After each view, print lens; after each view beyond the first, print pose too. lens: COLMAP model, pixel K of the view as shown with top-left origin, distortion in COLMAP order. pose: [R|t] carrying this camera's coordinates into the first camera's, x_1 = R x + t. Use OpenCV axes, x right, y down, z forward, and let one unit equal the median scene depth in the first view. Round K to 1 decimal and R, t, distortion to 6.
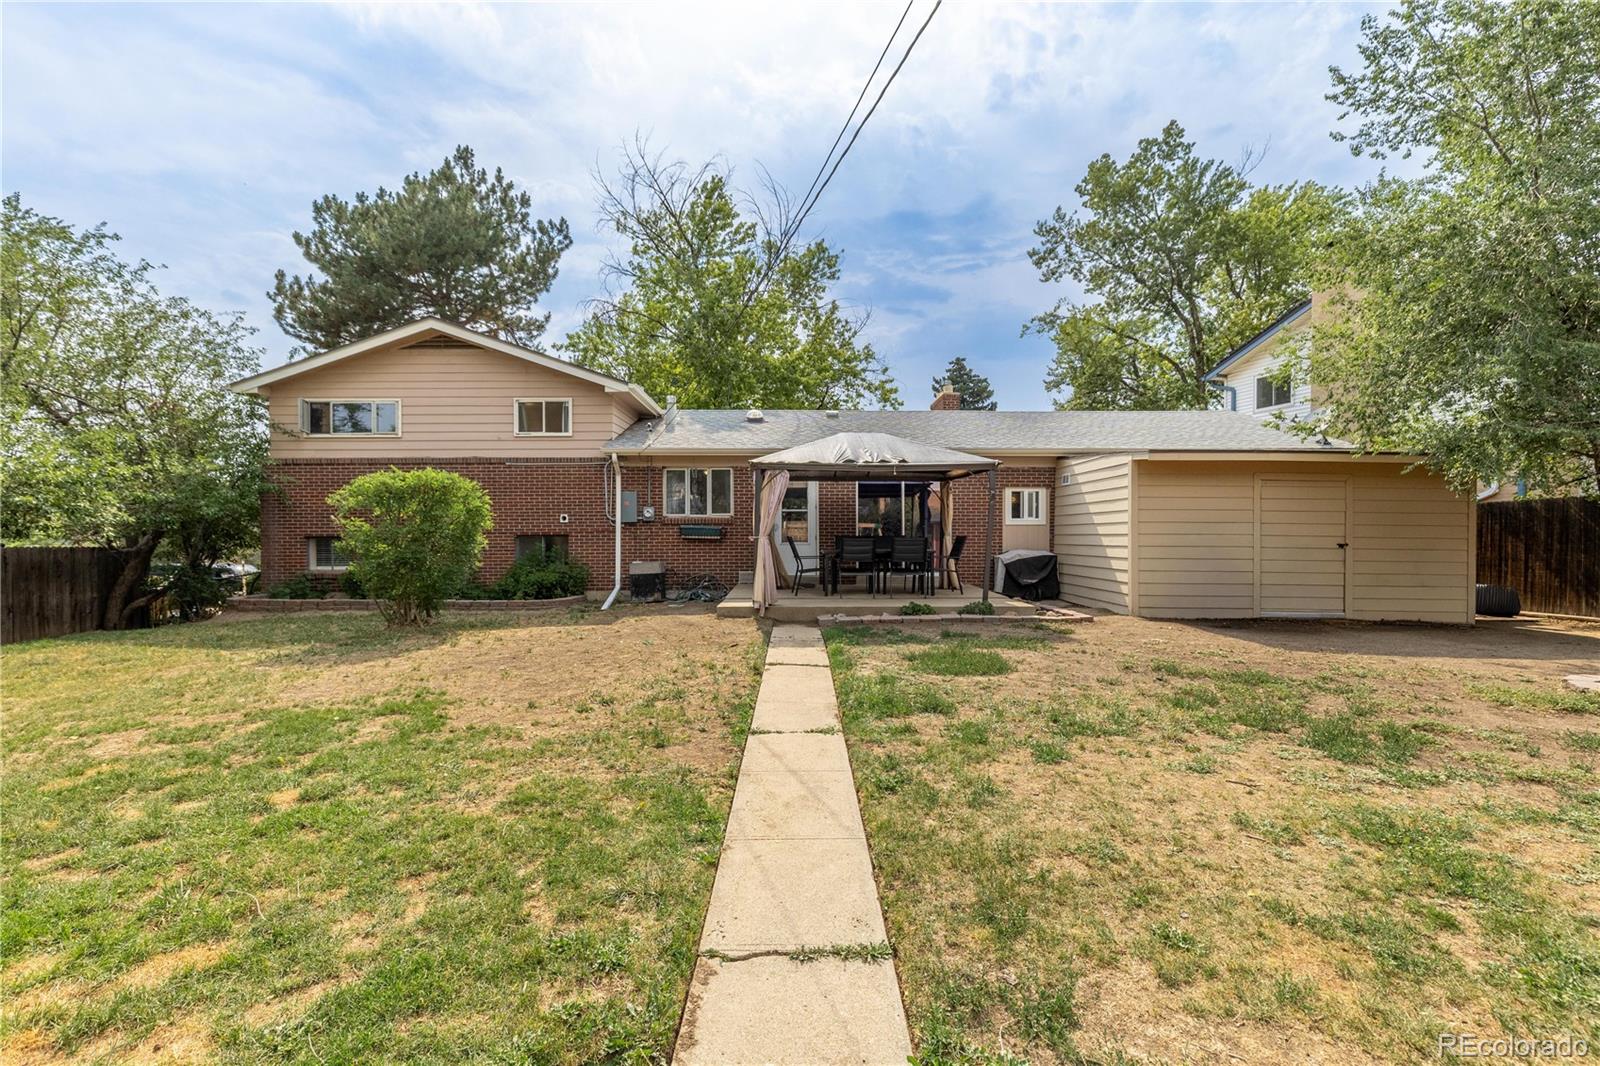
lens RADIAL K [[716.6, 0, 803.7], [0, 716.6, 550.0], [0, 0, 1]] dist [0.002070, 0.001955]
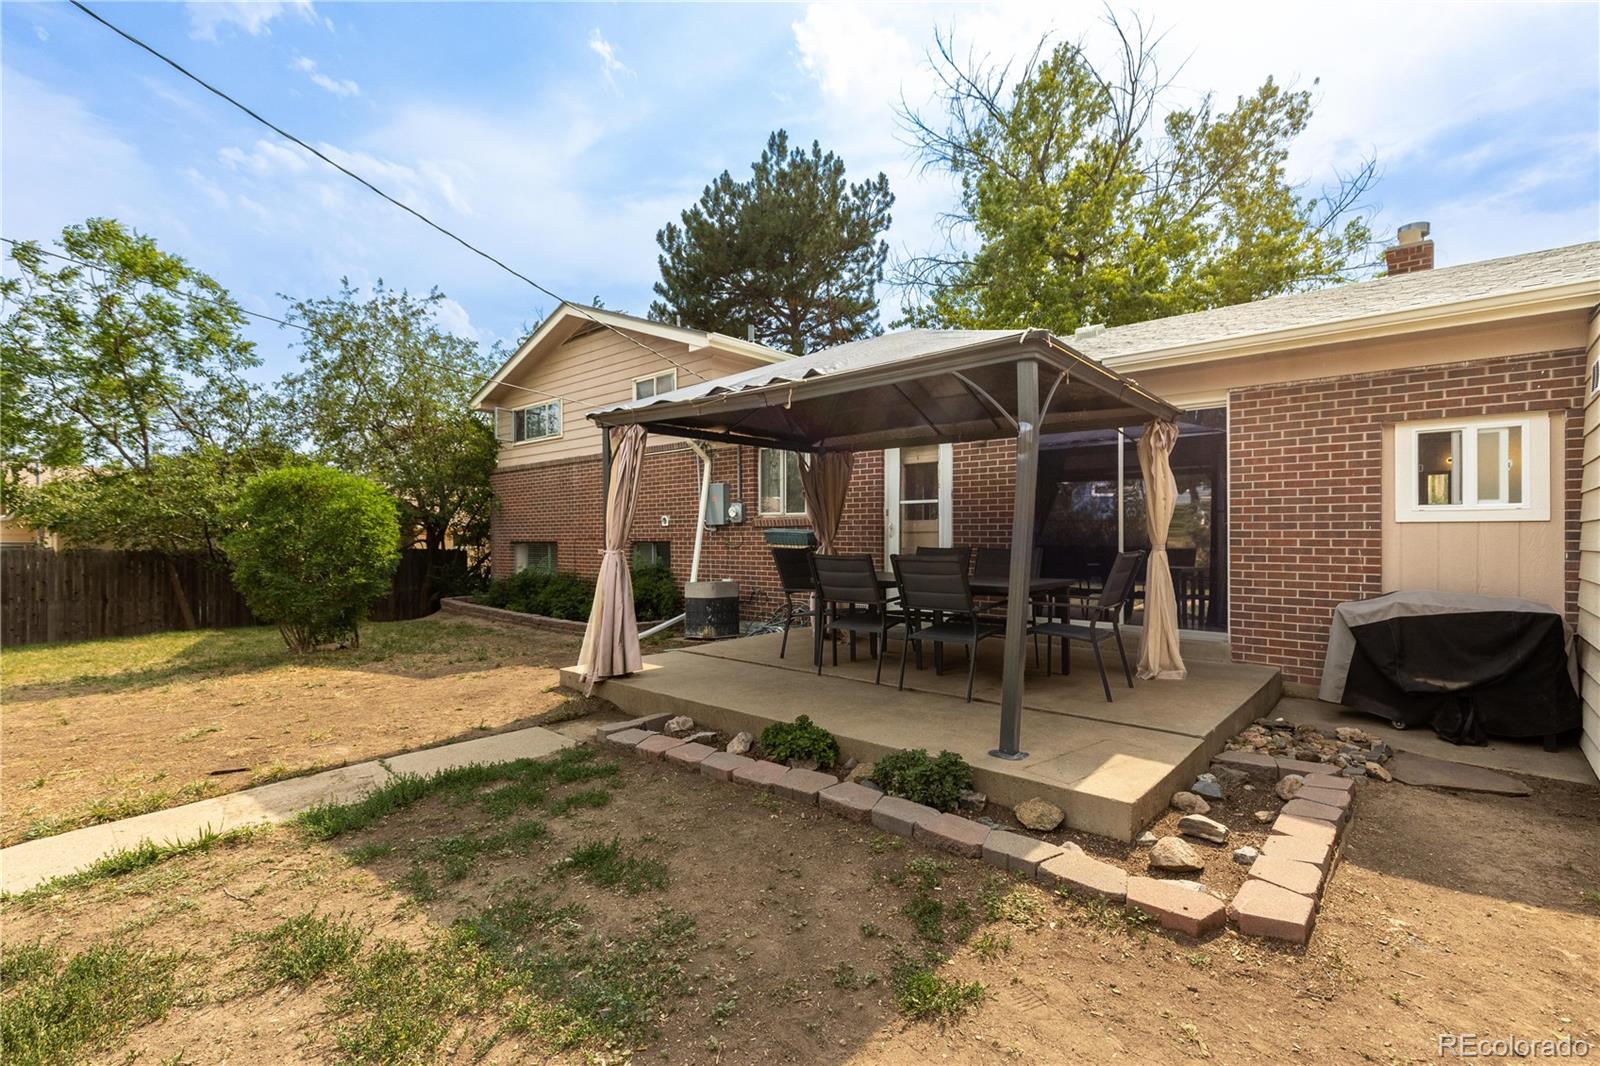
lens RADIAL K [[716.6, 0, 788.6], [0, 716.6, 537.4], [0, 0, 1]] dist [0.002070, 0.001955]
pose [[0.735706, 0.003762, -0.677290, 0.303255], [-0.013468, 0.999868, -0.009075, -0.019652], [0.677167, 0.015798, 0.735660, 0.502710]]
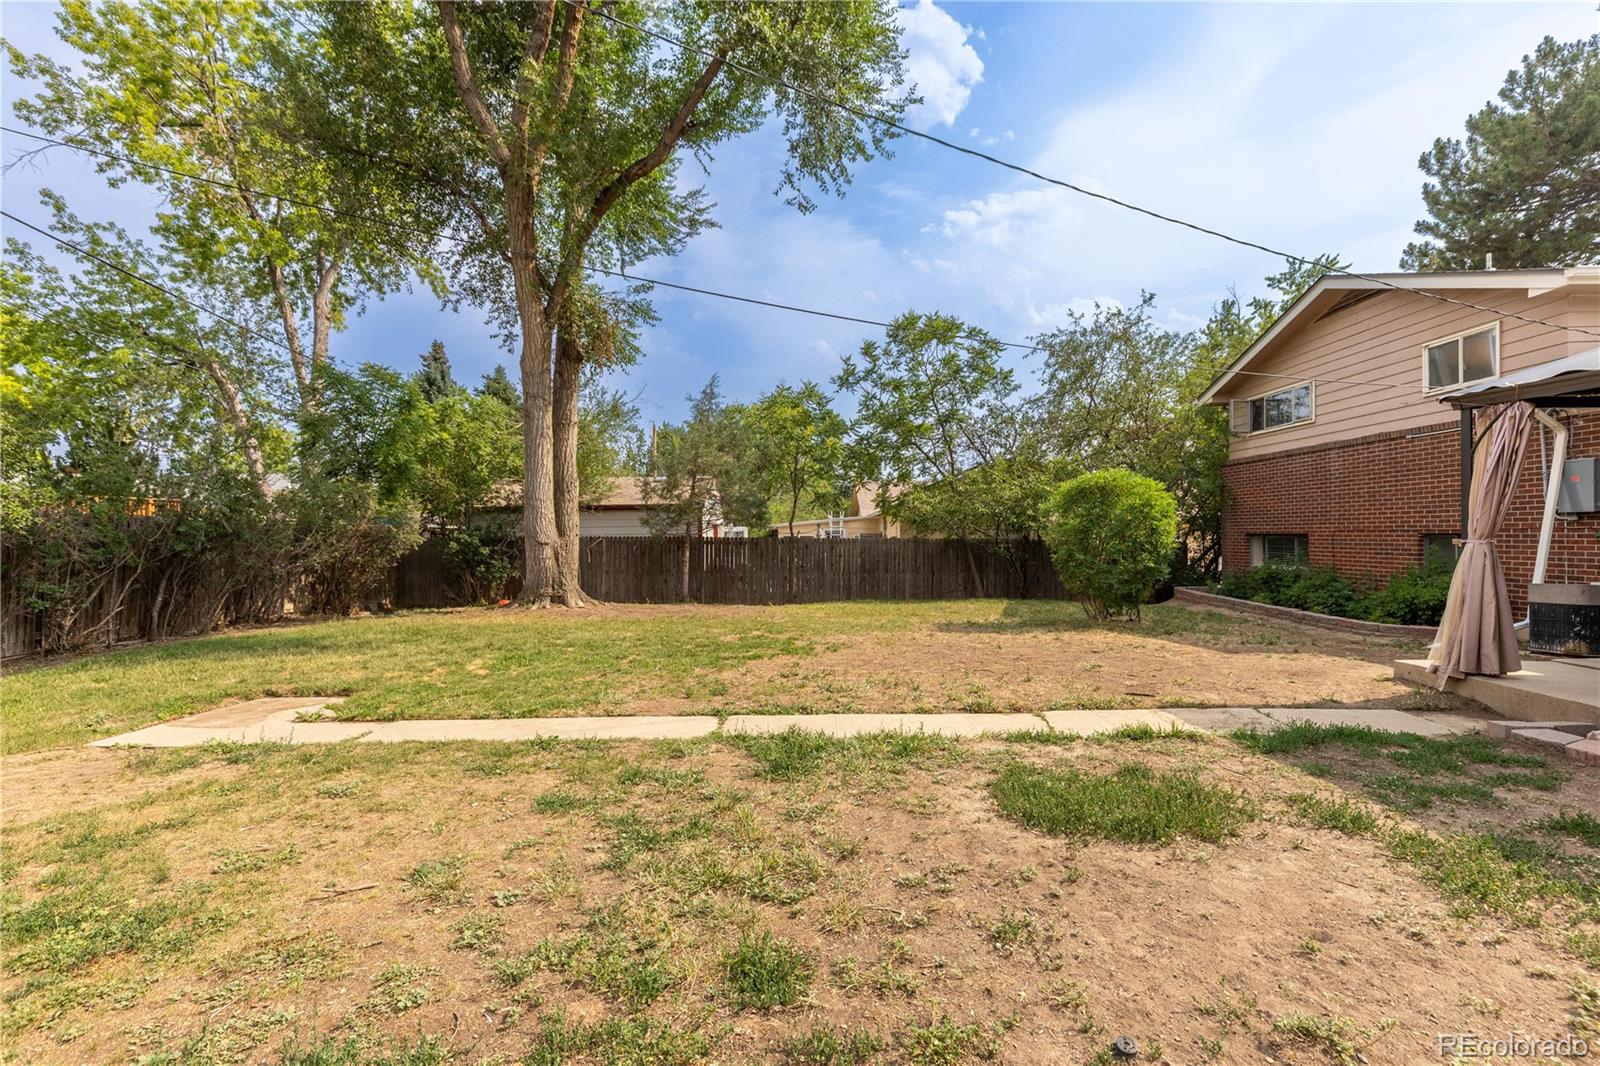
lens RADIAL K [[716.6, 0, 790.8], [0, 716.6, 533.9], [0, 0, 1]] dist [0.002070, 0.001955]
pose [[-0.028938, 0.007019, -0.999557, 0.346624], [-0.018875, 0.999793, 0.007567, -0.013540], [0.999403, 0.019086, -0.028800, 0.379508]]
